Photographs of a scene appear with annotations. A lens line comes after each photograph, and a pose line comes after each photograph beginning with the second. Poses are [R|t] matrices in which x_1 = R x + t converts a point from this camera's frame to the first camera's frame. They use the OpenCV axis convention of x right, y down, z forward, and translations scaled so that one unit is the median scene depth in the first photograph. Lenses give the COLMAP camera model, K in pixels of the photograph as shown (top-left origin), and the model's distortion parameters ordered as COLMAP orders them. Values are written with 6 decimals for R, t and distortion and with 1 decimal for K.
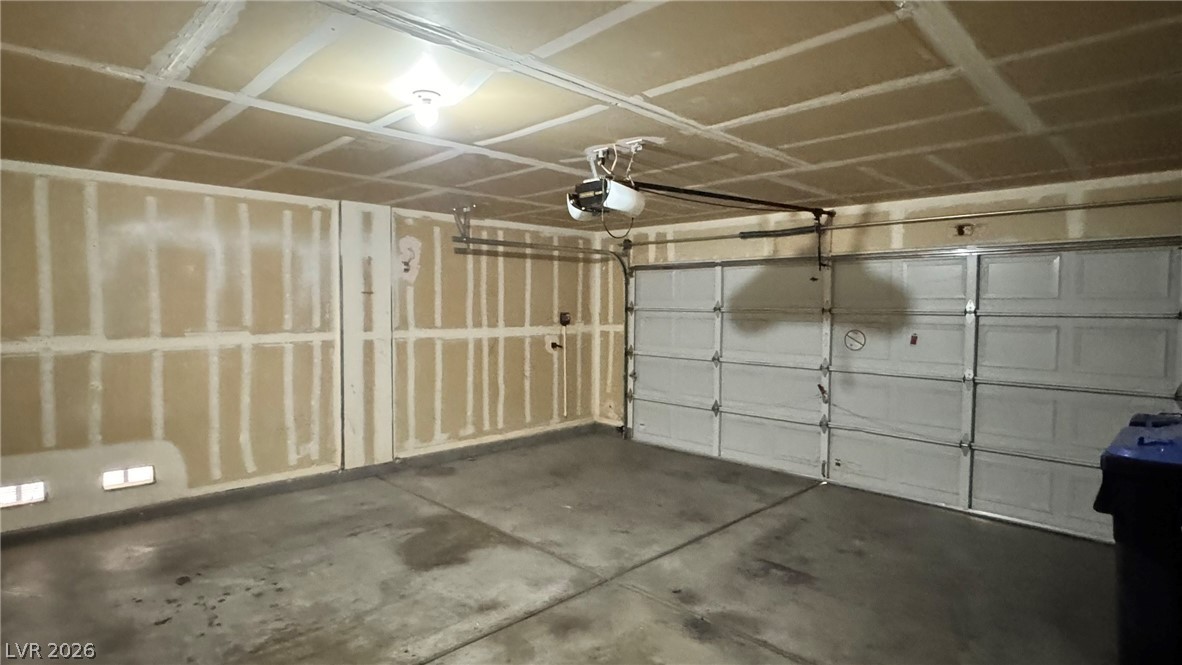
lens RADIAL K [[609.8, 0, 591.0], [0, 609.8, 332.5], [0, 0, 1]] dist [-0.003413, -0.000360]
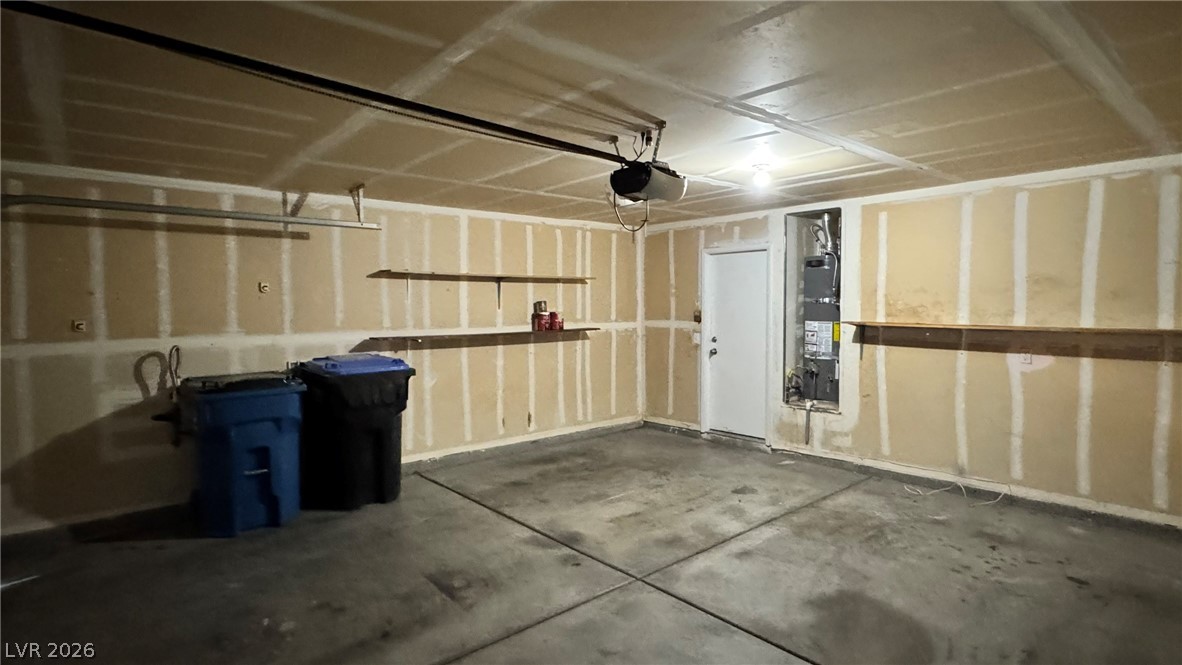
lens RADIAL K [[609.8, 0, 591.0], [0, 609.8, 332.5], [0, 0, 1]] dist [-0.003413, -0.000360]
pose [[-0.996831, -0.005588, 0.079354, 0.031662], [0.002265, 0.995132, 0.098526, -0.088261], [-0.079518, 0.098393, -0.991966, 2.038434]]
